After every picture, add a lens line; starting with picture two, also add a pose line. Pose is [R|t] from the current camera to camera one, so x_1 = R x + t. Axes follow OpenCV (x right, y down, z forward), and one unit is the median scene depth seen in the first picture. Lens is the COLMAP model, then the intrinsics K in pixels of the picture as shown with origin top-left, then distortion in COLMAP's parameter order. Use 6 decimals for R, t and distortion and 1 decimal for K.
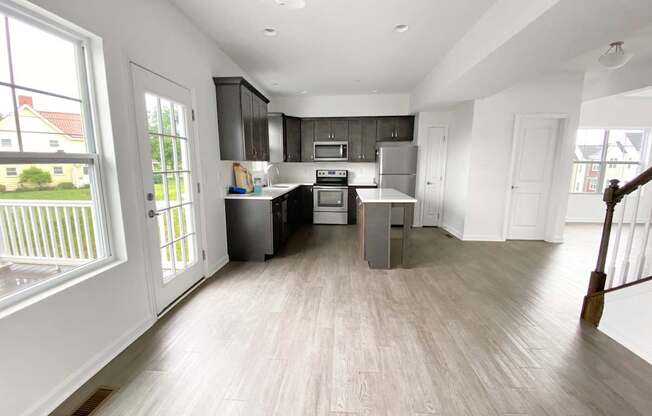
lens RADIAL K [[267.3, 0, 320.5], [0, 267.3, 208.8], [0, 0, 1]] dist [-0.001070, -0.001001]
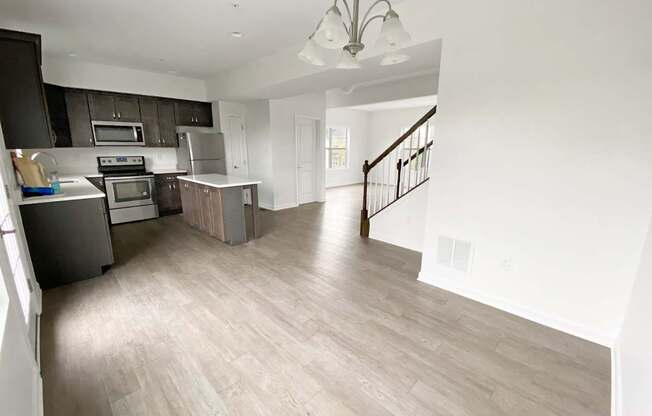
lens RADIAL K [[277.0, 0, 324.7], [0, 277.0, 208.3], [0, 0, 1]] dist [-0.001457, -0.000748]
pose [[0.638421, -0.160522, 0.752762, -0.310182], [0.118150, 0.986858, 0.110238, -0.010363], [-0.760565, 0.018561, 0.648997, -0.038147]]
